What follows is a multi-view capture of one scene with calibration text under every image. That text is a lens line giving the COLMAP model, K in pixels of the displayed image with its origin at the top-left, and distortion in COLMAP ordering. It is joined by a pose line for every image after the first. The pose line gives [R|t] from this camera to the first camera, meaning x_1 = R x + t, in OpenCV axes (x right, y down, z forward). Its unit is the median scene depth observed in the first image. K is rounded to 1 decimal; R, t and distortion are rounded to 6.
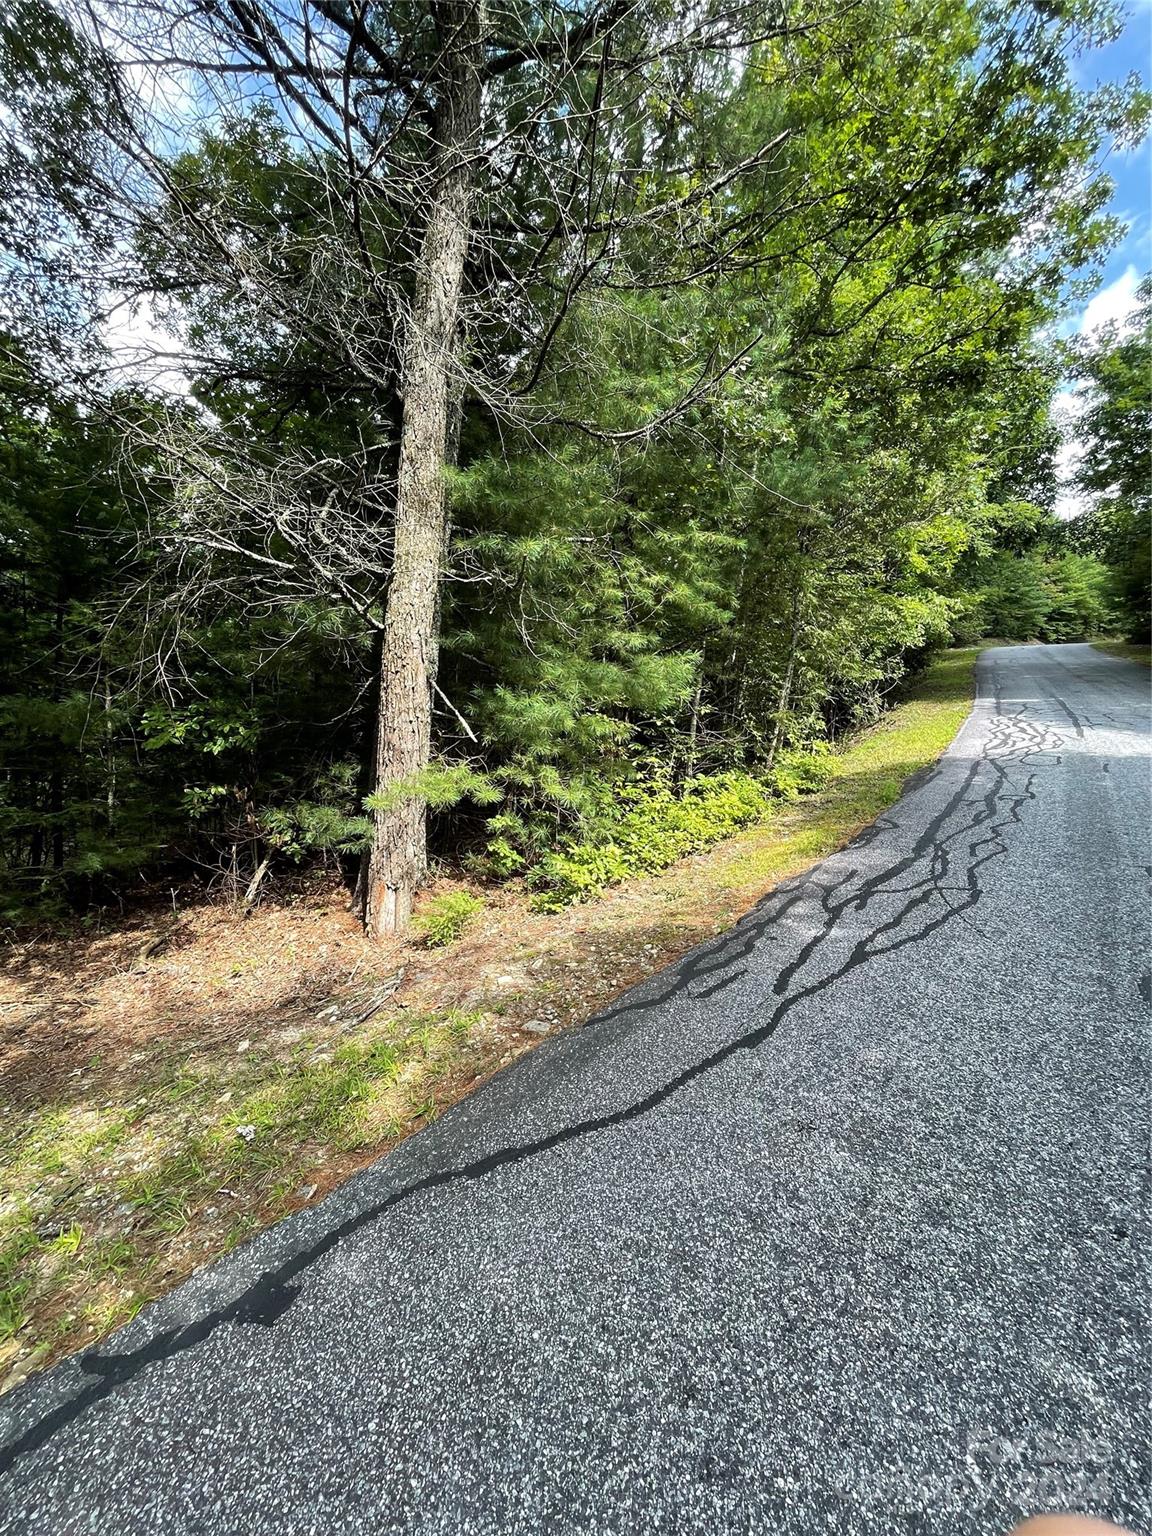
lens RADIAL K [[616.6, 0, 576.0], [0, 616.6, 768.0], [0, 0, 1]] dist [0.014337, 0.000116]
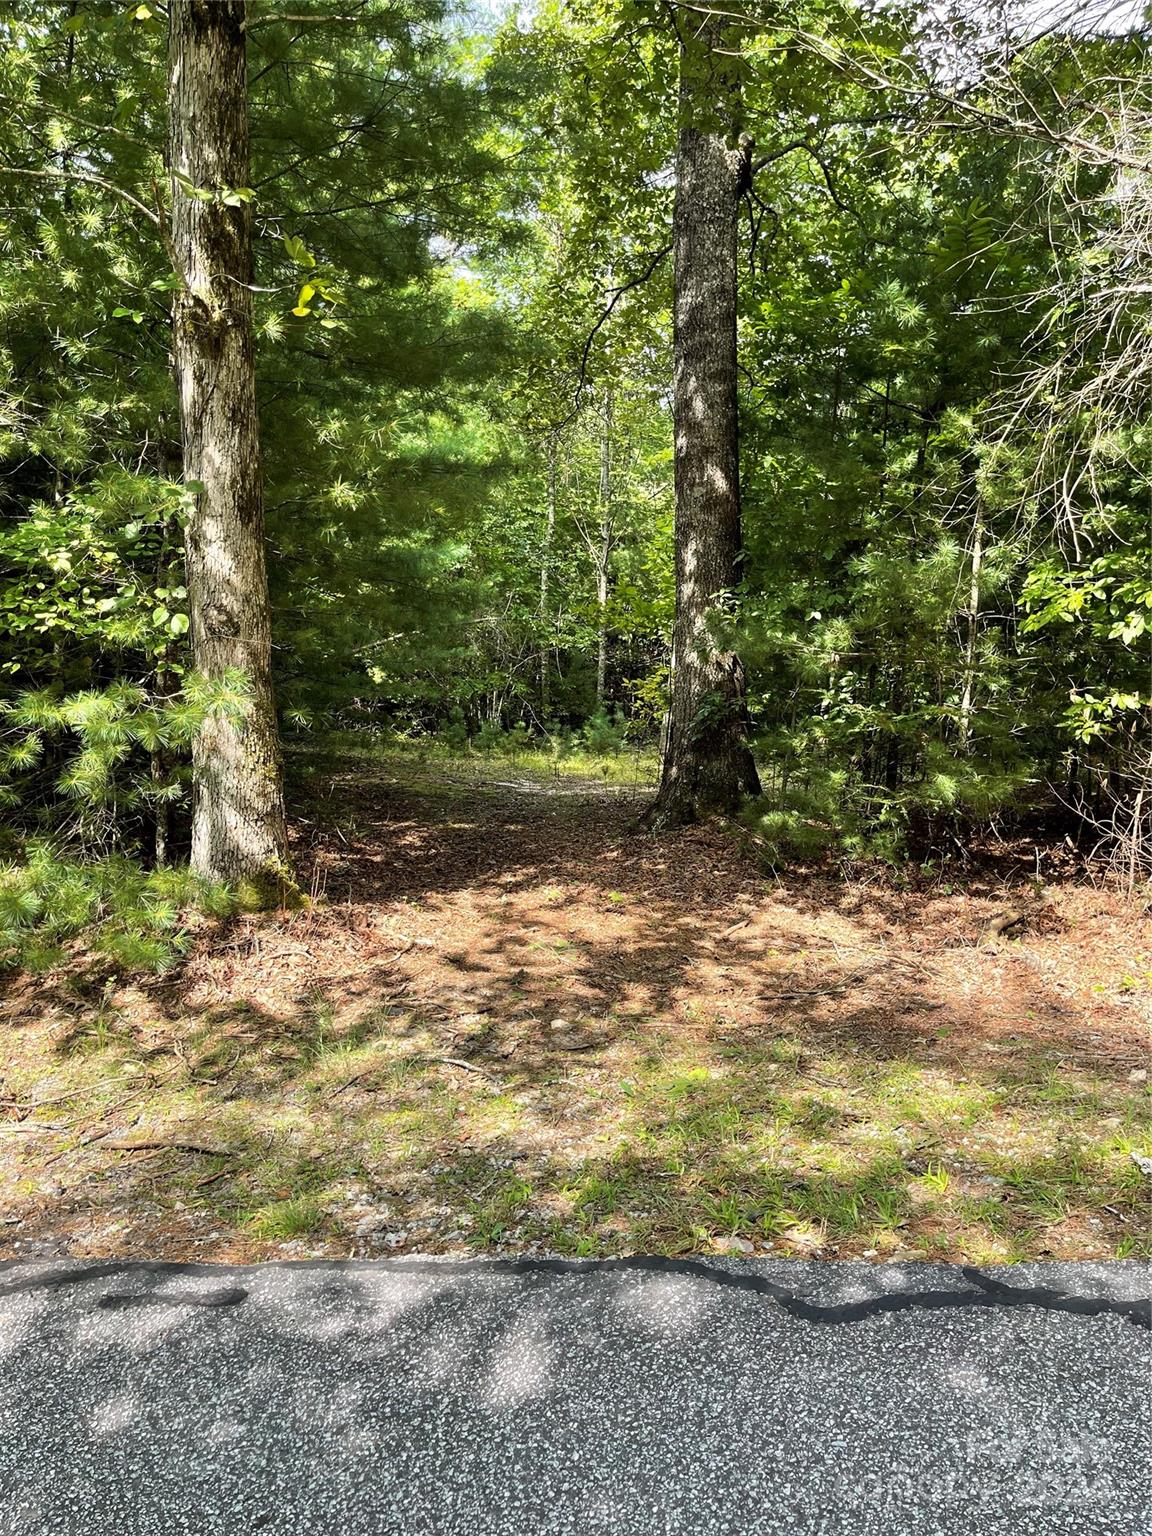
lens RADIAL K [[1136.5, 0, 576.0], [0, 1136.5, 768.0], [0, 0, 1]] dist [0.035994, -0.000958]
pose [[0.573219, 0.119793, -0.810598, 0.035998], [-0.057794, 0.992703, 0.105836, 0.014392], [0.817361, -0.013820, 0.575960, -0.092319]]
